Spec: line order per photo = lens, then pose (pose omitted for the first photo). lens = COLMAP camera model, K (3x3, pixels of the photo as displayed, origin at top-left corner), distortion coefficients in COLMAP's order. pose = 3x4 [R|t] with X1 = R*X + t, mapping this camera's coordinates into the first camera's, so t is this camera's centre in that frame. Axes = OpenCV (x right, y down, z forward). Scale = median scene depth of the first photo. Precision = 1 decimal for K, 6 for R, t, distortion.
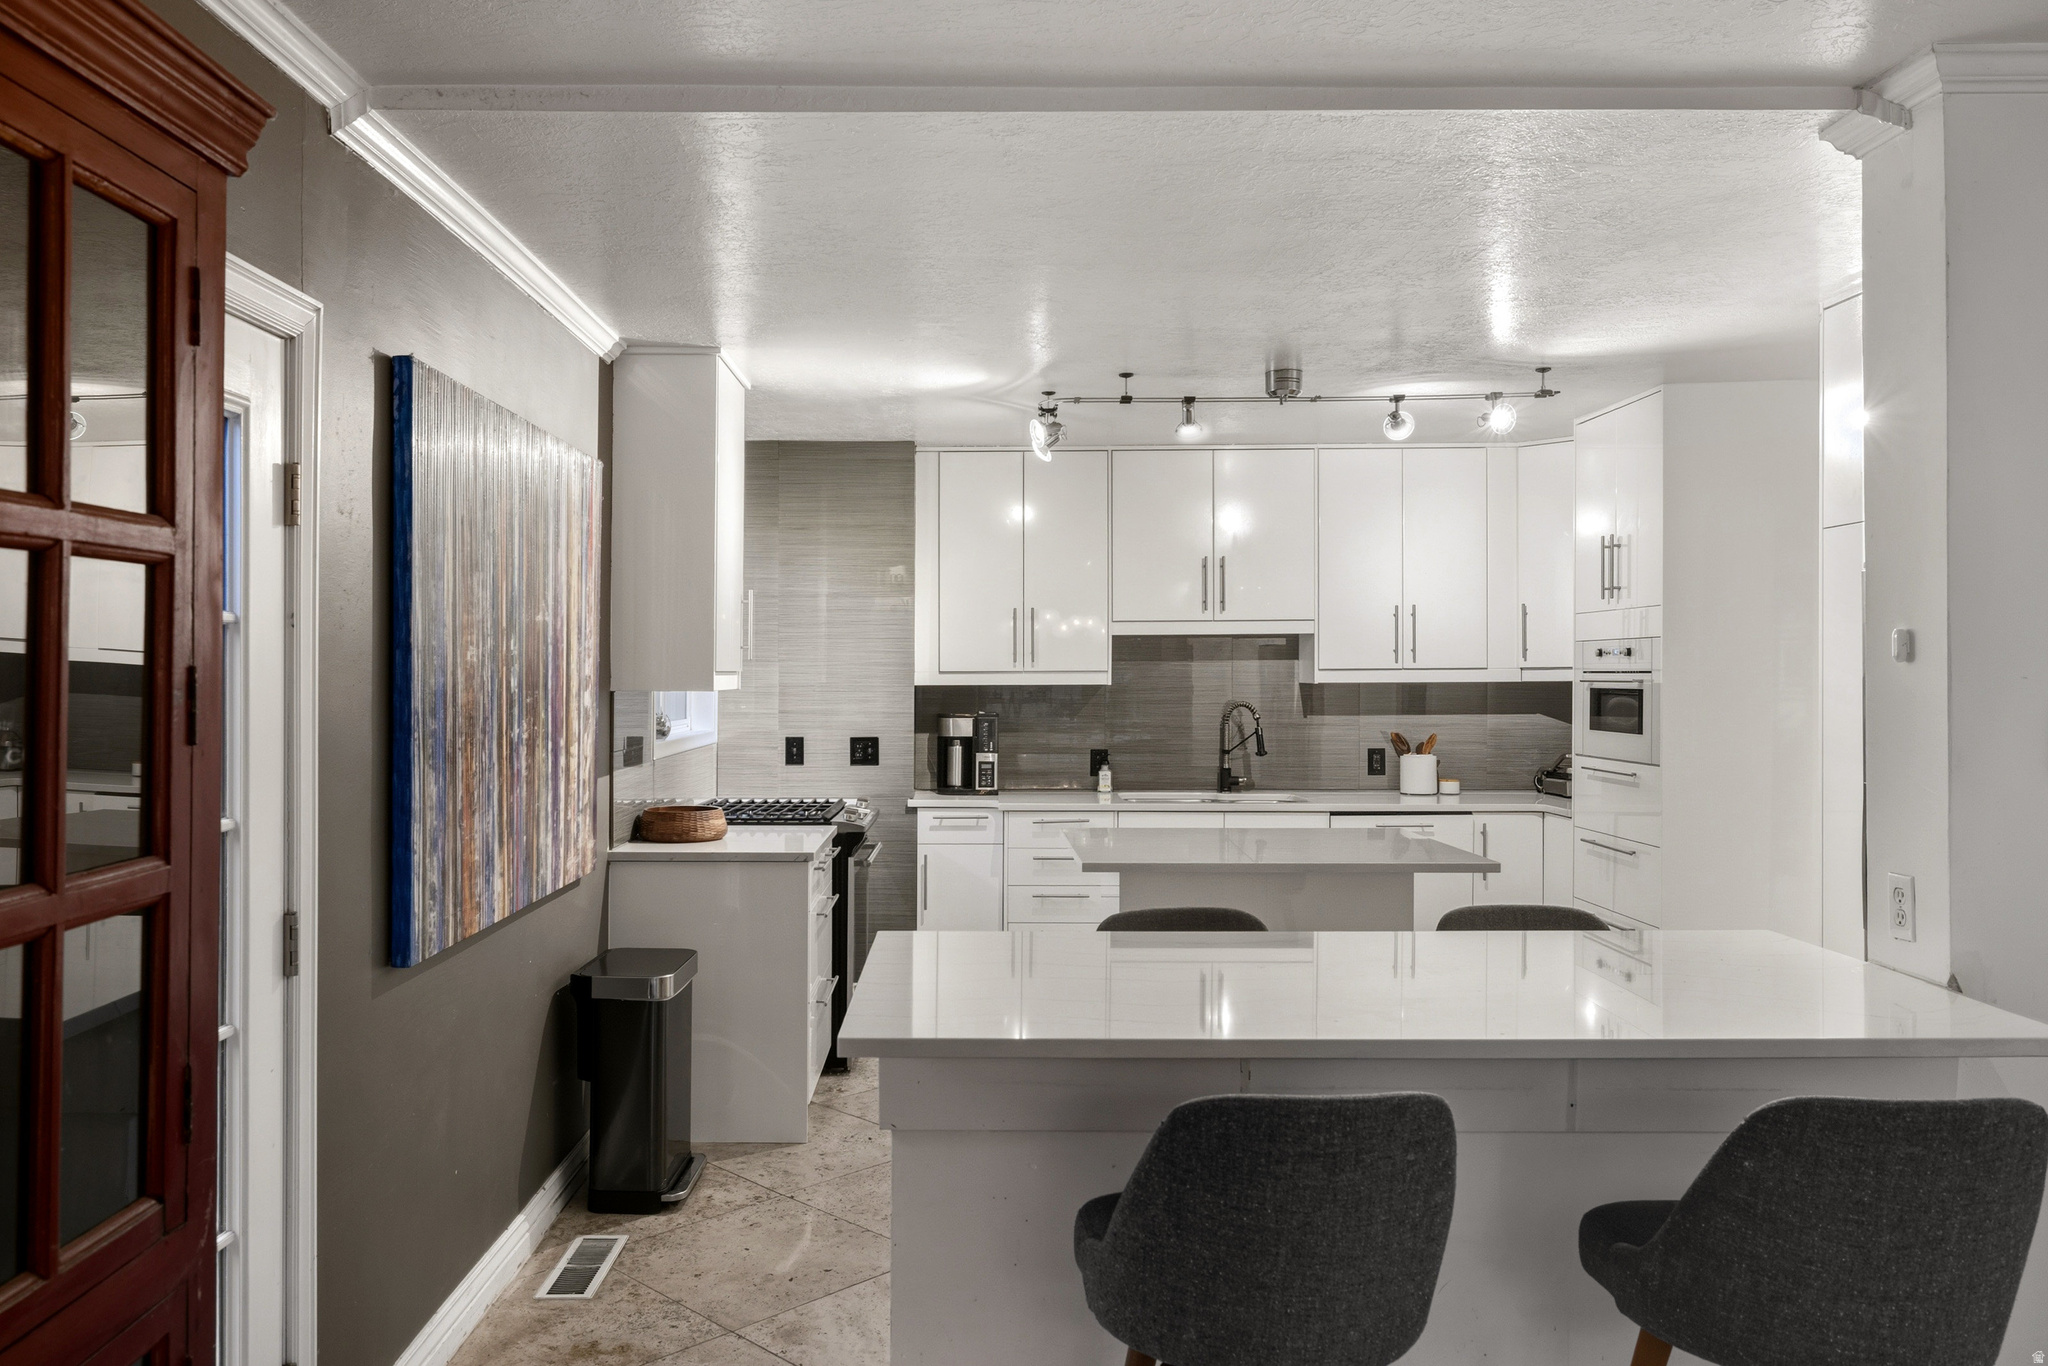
lens RADIAL K [[1405.2, 0, 1015.2], [0, 1405.2, 674.3], [0, 0, 1]] dist [-0.002080, 0.001554]
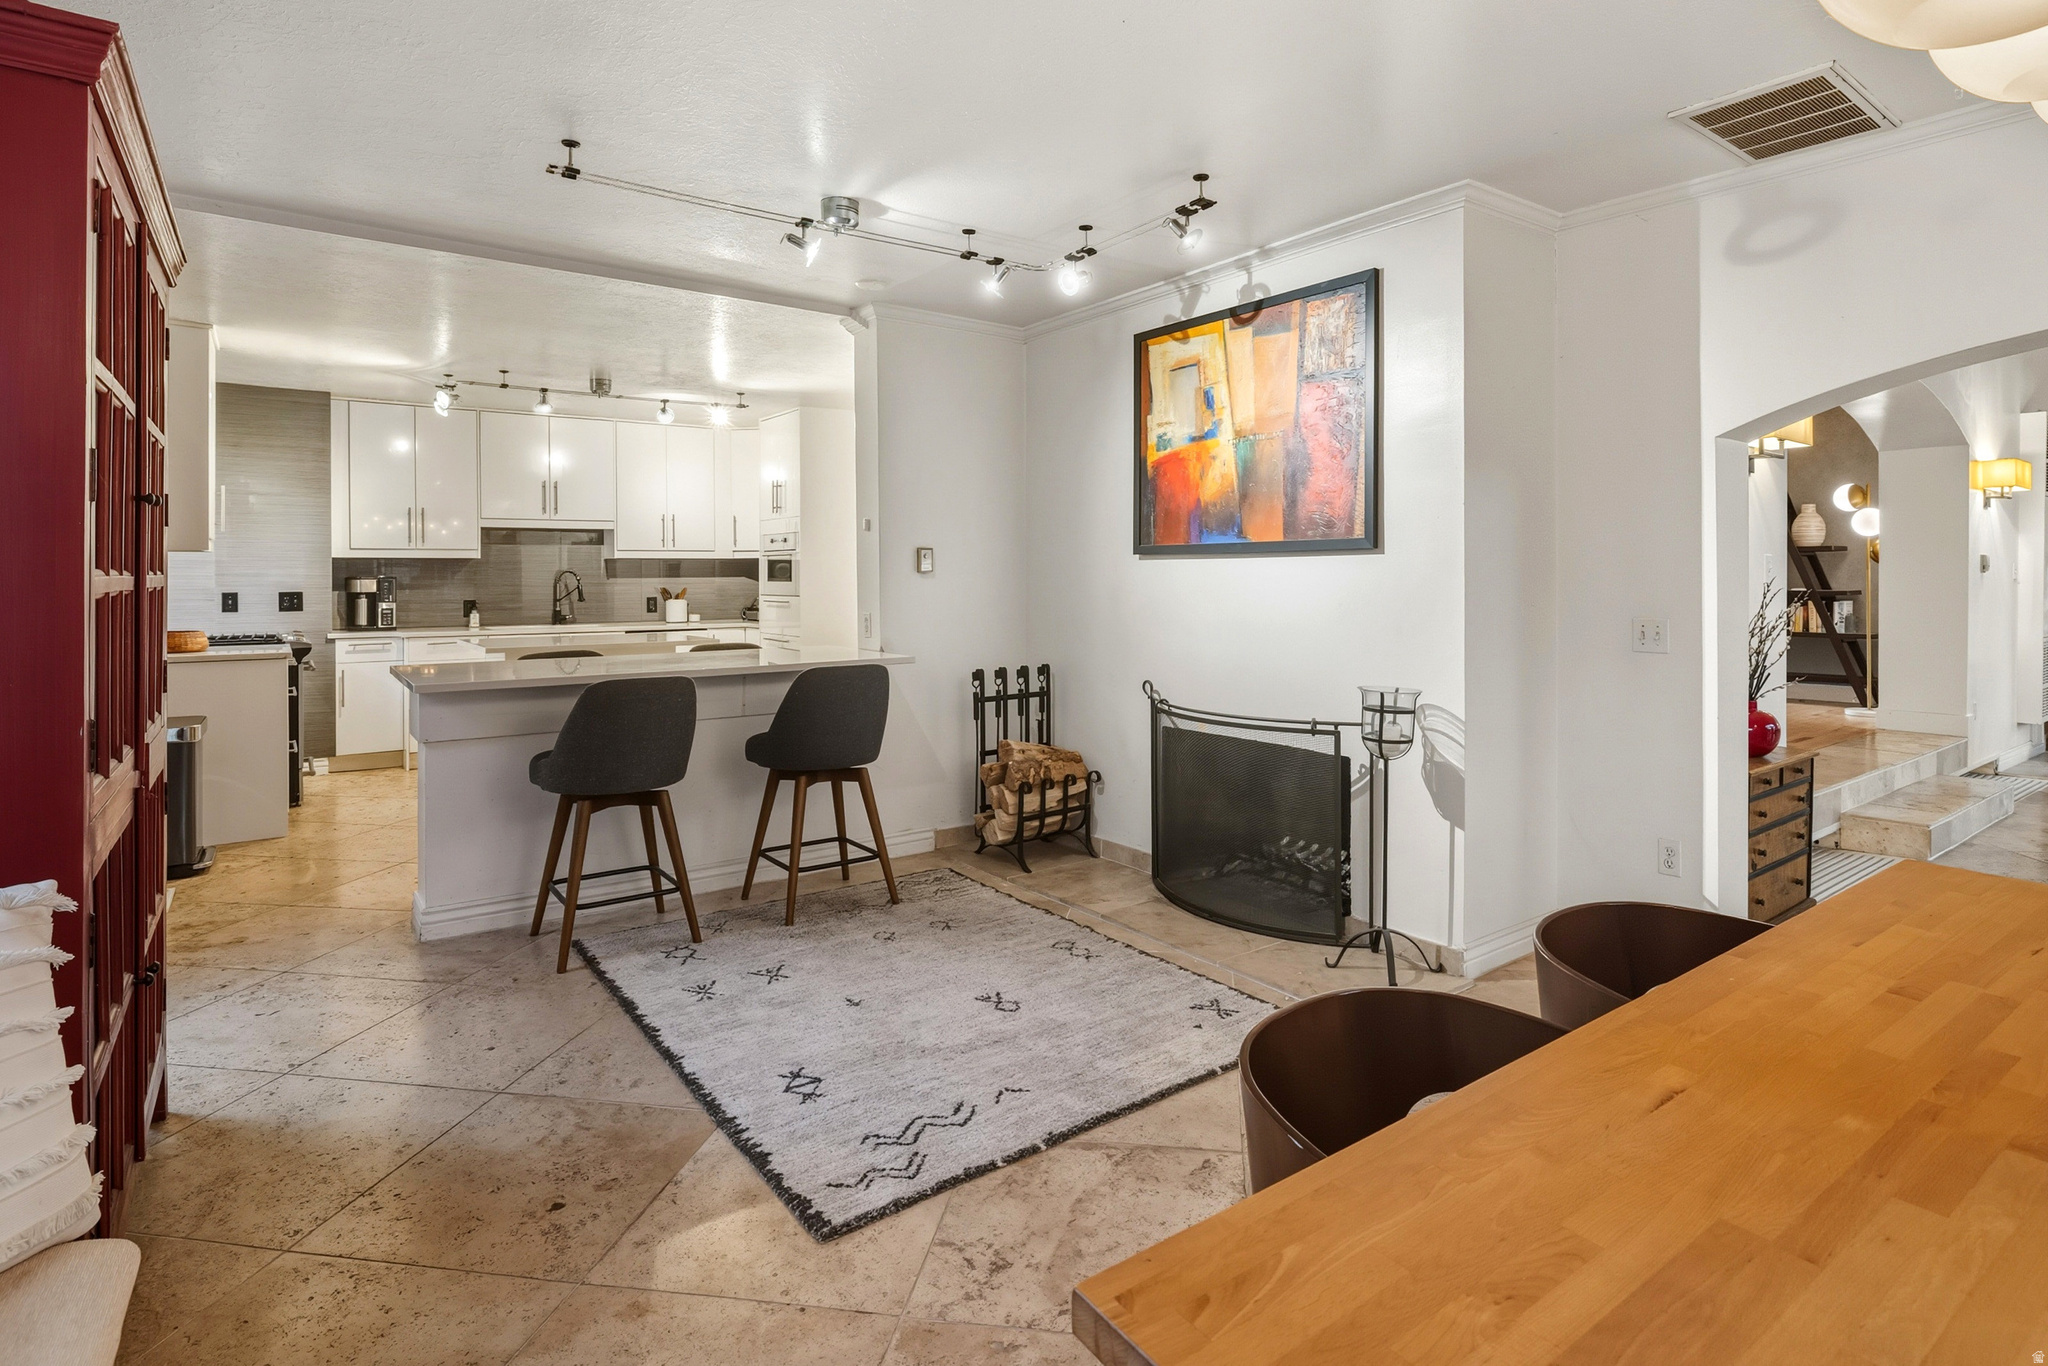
lens RADIAL K [[936.2, 0, 1001.9], [0, 936.2, 582.2], [0, 0, 1]] dist [-0.000635, -0.000696]
pose [[0.815586, -0.009024, 0.578566, -0.066141], [0.002862, 0.999929, 0.011561, 0.025009], [-0.578629, -0.007773, 0.815554, -0.216099]]
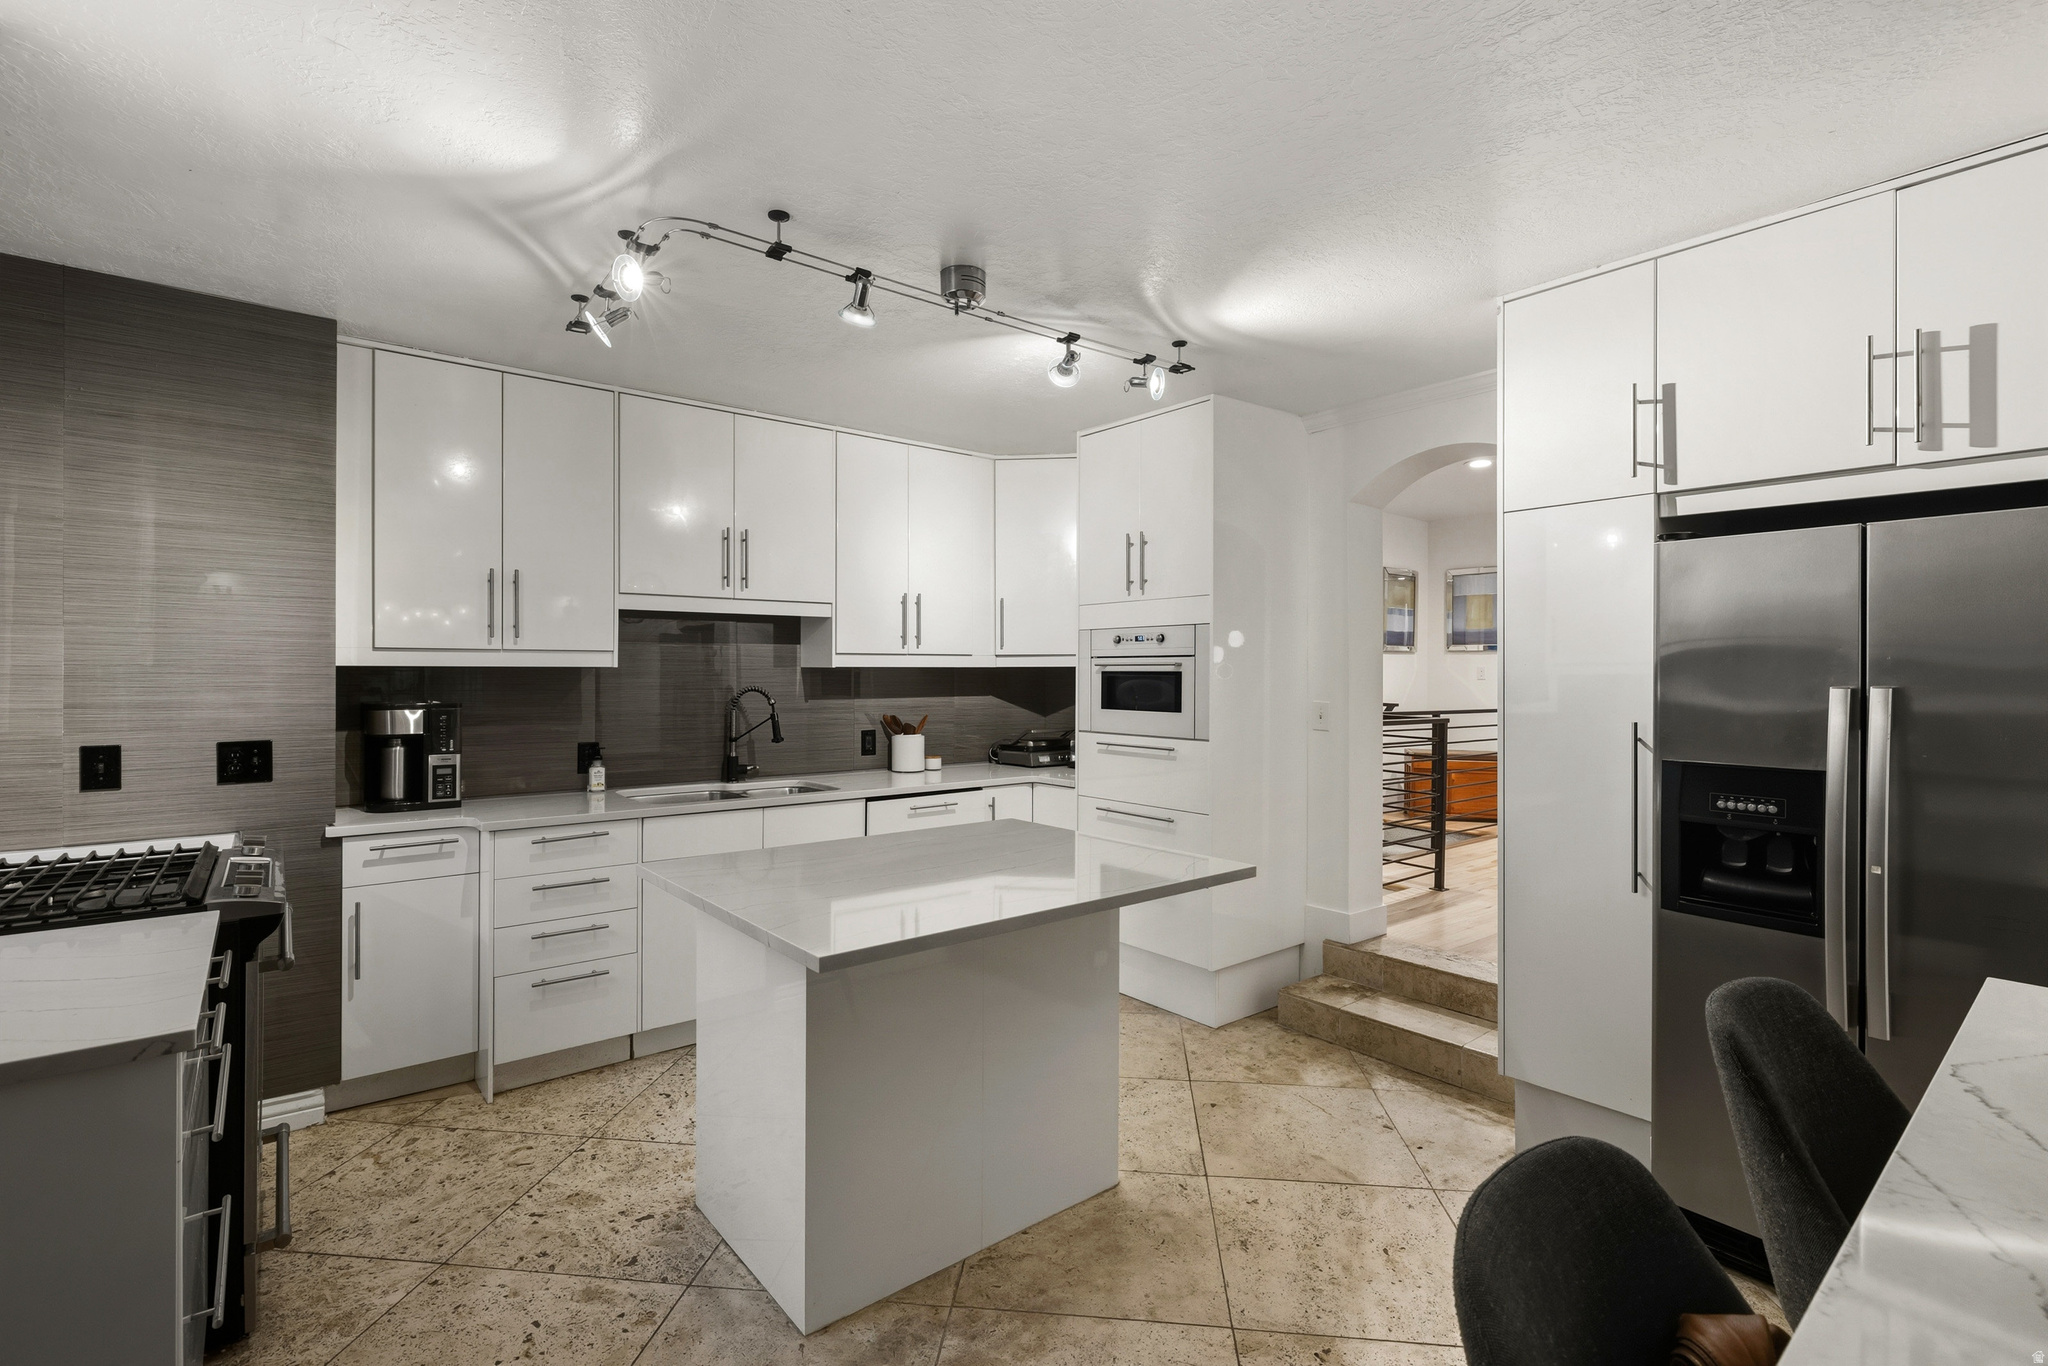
lens RADIAL K [[936.2, 0, 1043.7], [0, 936.2, 679.0], [0, 0, 1]] dist [-0.000635, -0.000696]
pose [[0.797130, -0.001049, 0.603806, -0.071772], [-0.004064, 0.999967, 0.007103, 0.009851], [-0.603793, -0.008116, 0.797100, 0.404617]]
